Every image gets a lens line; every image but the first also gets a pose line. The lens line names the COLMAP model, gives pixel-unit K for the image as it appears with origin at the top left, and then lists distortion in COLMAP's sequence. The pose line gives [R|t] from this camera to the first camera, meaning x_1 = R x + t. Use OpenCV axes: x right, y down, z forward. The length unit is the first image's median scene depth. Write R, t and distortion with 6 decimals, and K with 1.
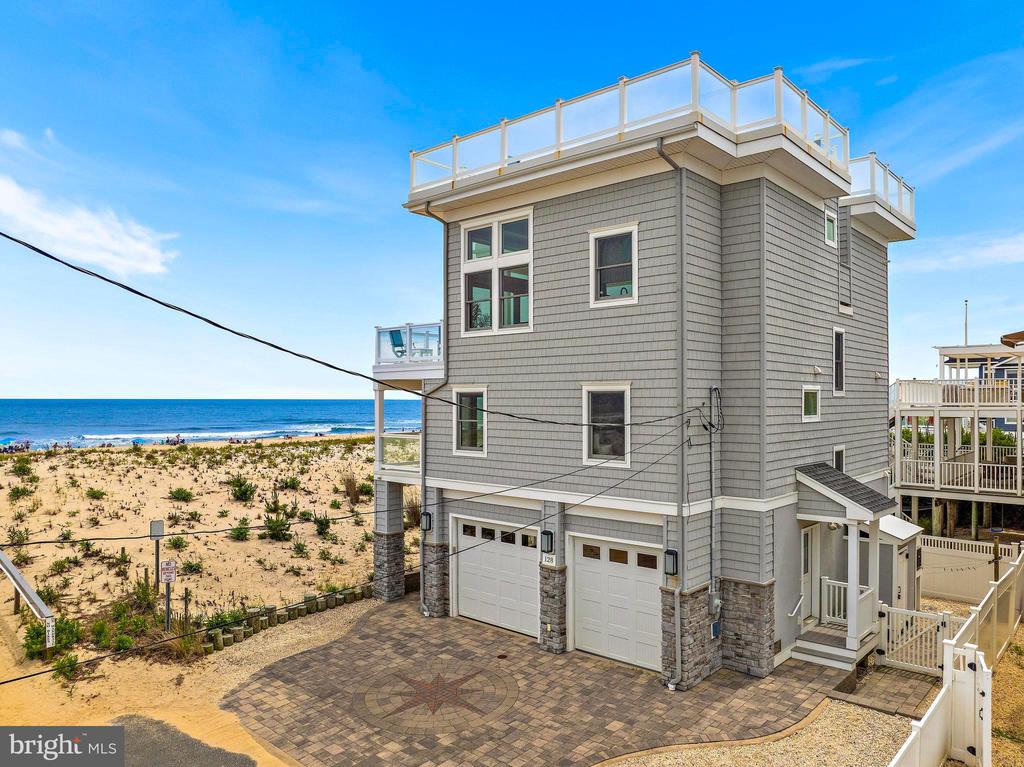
lens RADIAL K [[725.6, 0, 513.2], [0, 725.6, 396.2], [0, 0, 1]] dist [-0.041865, 0.003445]
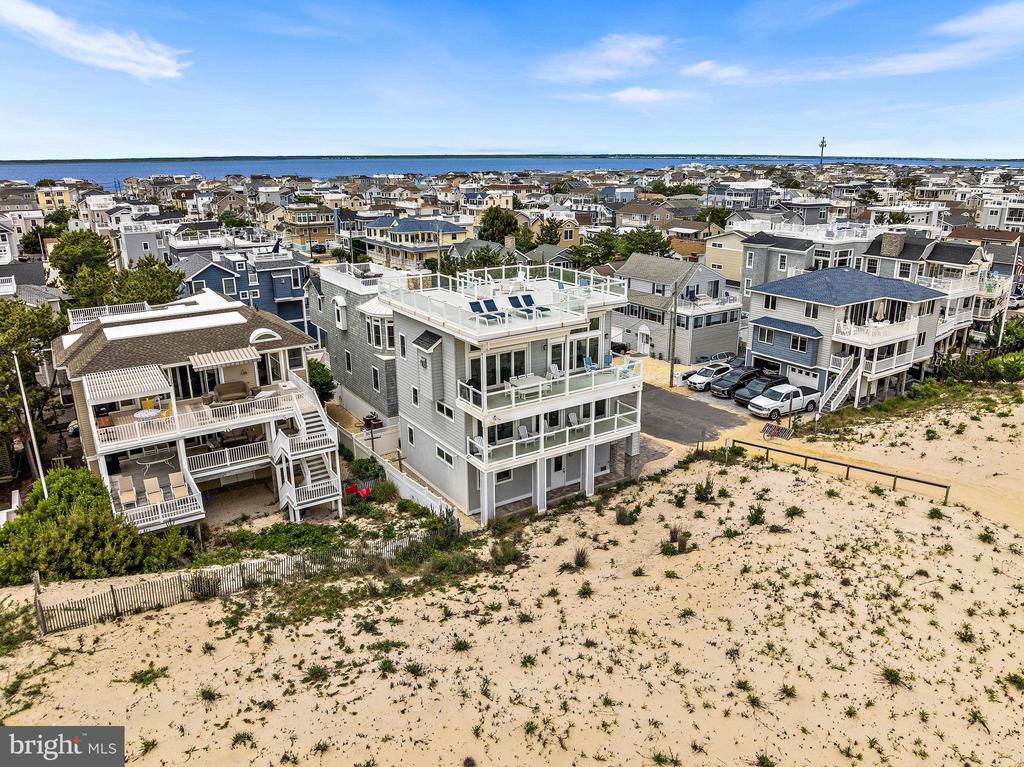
lens RADIAL K [[723.8, 0, 523.1], [0, 723.8, 386.0], [0, 0, 1]] dist [-0.043724, 0.000237]
pose [[-0.969862, -0.075170, 0.231769, -0.423011], [-0.001392, 0.952915, 0.303235, -0.805324], [-0.243651, 0.293774, -0.924300, 3.728229]]
